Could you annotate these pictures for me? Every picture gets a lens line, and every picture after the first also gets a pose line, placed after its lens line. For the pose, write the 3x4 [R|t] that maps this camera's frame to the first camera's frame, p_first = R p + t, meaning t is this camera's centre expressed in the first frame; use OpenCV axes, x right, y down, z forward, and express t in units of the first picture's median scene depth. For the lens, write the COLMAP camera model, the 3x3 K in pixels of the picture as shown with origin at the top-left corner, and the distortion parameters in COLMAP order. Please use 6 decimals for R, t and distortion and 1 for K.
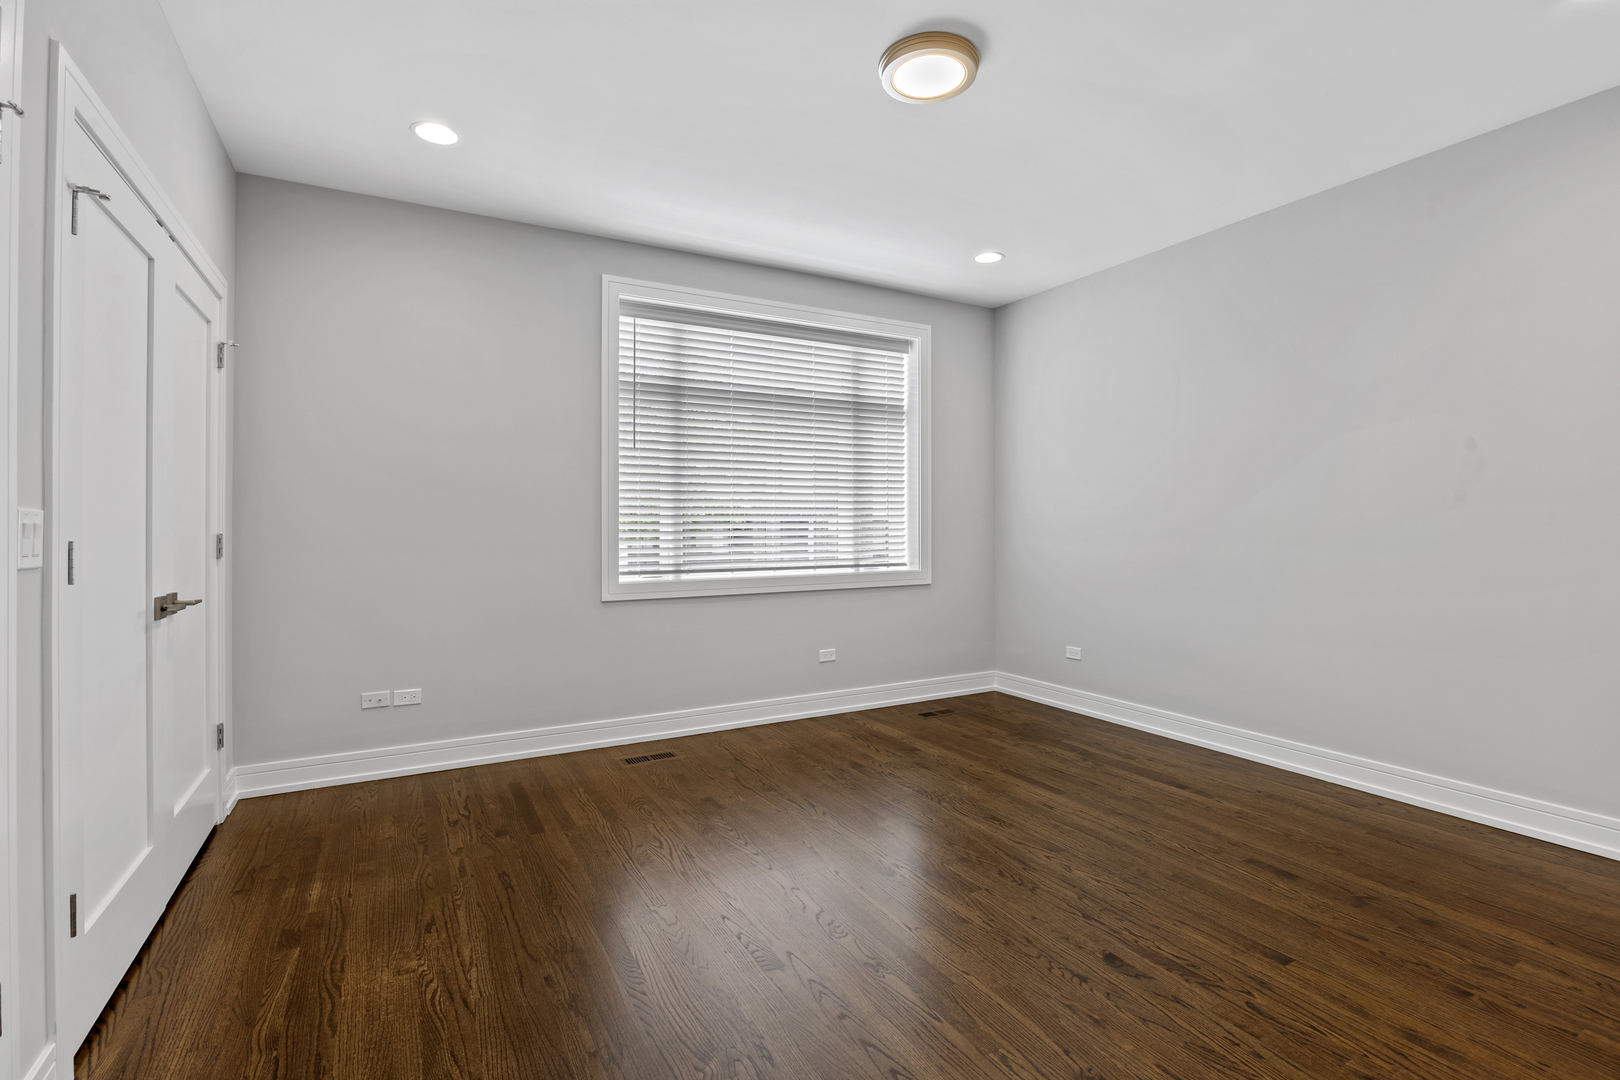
lens RADIAL K [[757.0, 0, 813.6], [0, 757.0, 514.5], [0, 0, 1]] dist [-0.000236, -0.000776]
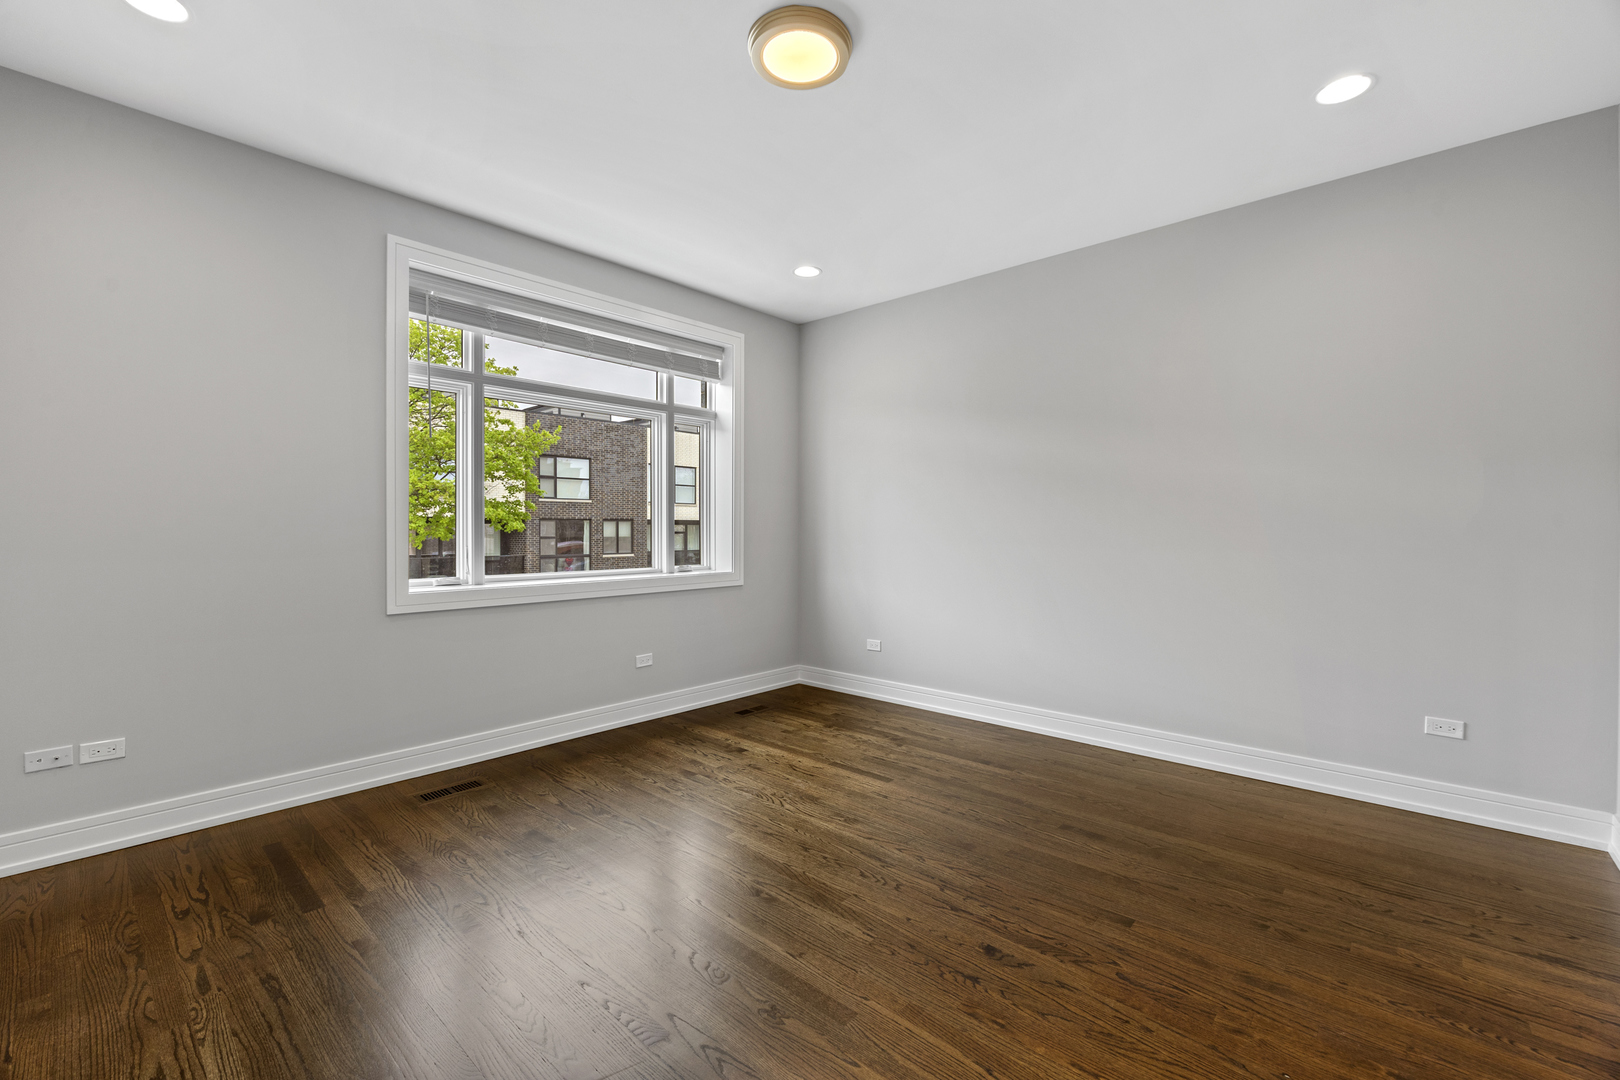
lens RADIAL K [[681.6, 0, 806.9], [0, 681.6, 526.9], [0, 0, 1]] dist [-0.004448, -0.000365]
pose [[0.948272, 0.004458, 0.317428, -0.106085], [-0.007477, 0.999938, 0.008295, 0.007868], [-0.317371, -0.010239, 0.948246, 0.169445]]
